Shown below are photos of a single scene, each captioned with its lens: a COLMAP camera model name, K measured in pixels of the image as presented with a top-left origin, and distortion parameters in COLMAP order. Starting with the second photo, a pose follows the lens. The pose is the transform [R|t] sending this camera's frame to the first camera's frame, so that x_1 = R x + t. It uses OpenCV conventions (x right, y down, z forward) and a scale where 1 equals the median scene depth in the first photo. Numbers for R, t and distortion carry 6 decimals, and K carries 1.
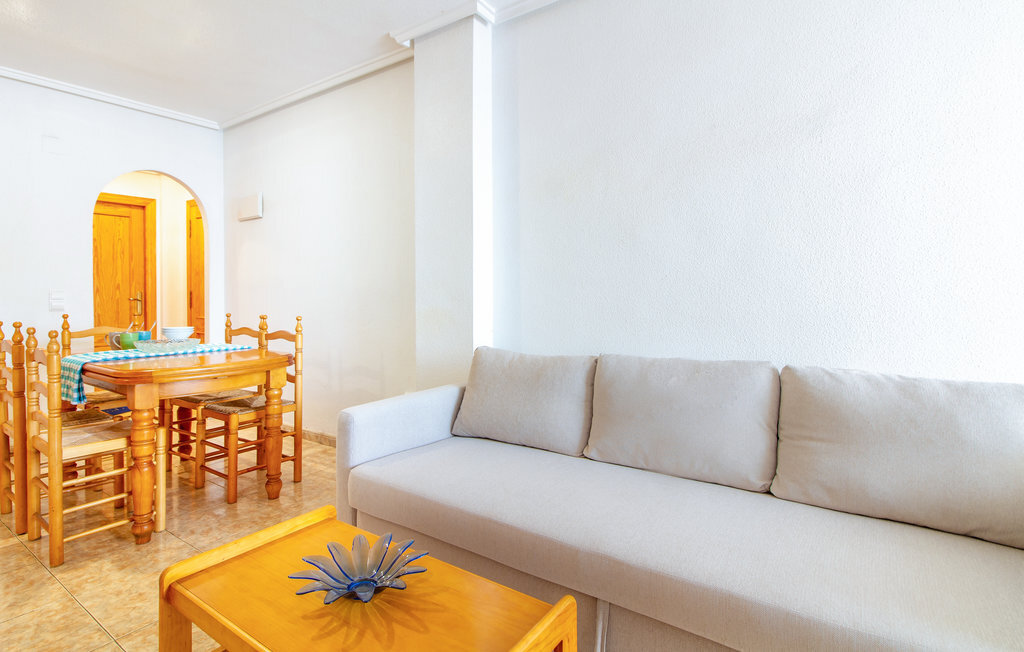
lens RADIAL K [[513.0, 0, 493.4], [0, 513.0, 292.1], [0, 0, 1]] dist [-0.002551, 0.000076]
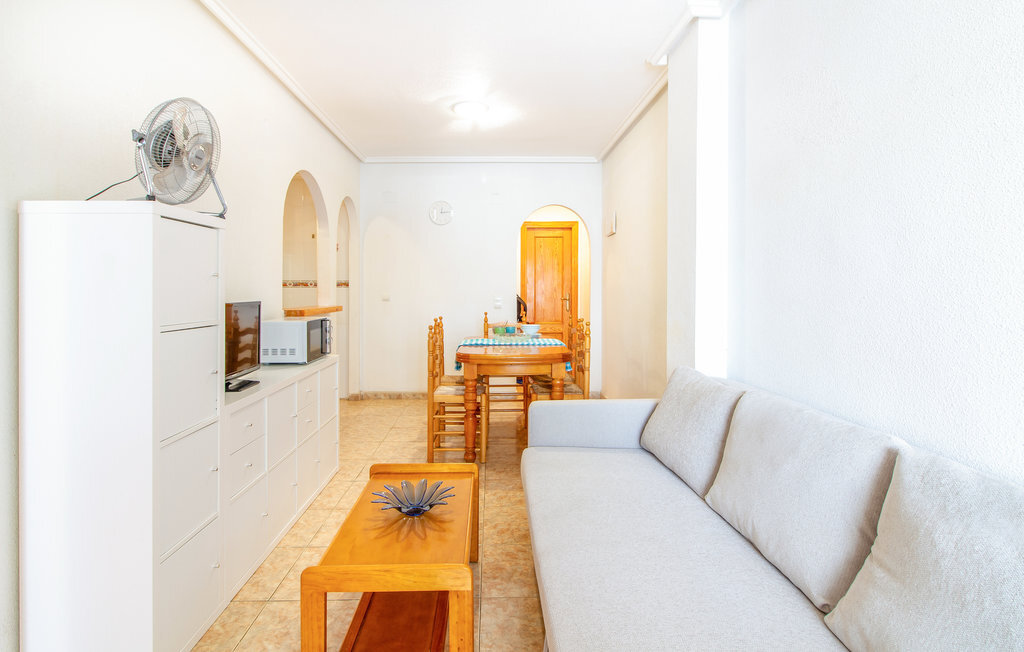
lens RADIAL K [[513.0, 0, 493.4], [0, 513.0, 292.1], [0, 0, 1]] dist [-0.002551, 0.000076]
pose [[0.594710, 0.007031, -0.803909, 0.415944], [0.006372, 0.999889, 0.013459, -0.036727], [0.803915, -0.013127, 0.594600, 0.102737]]
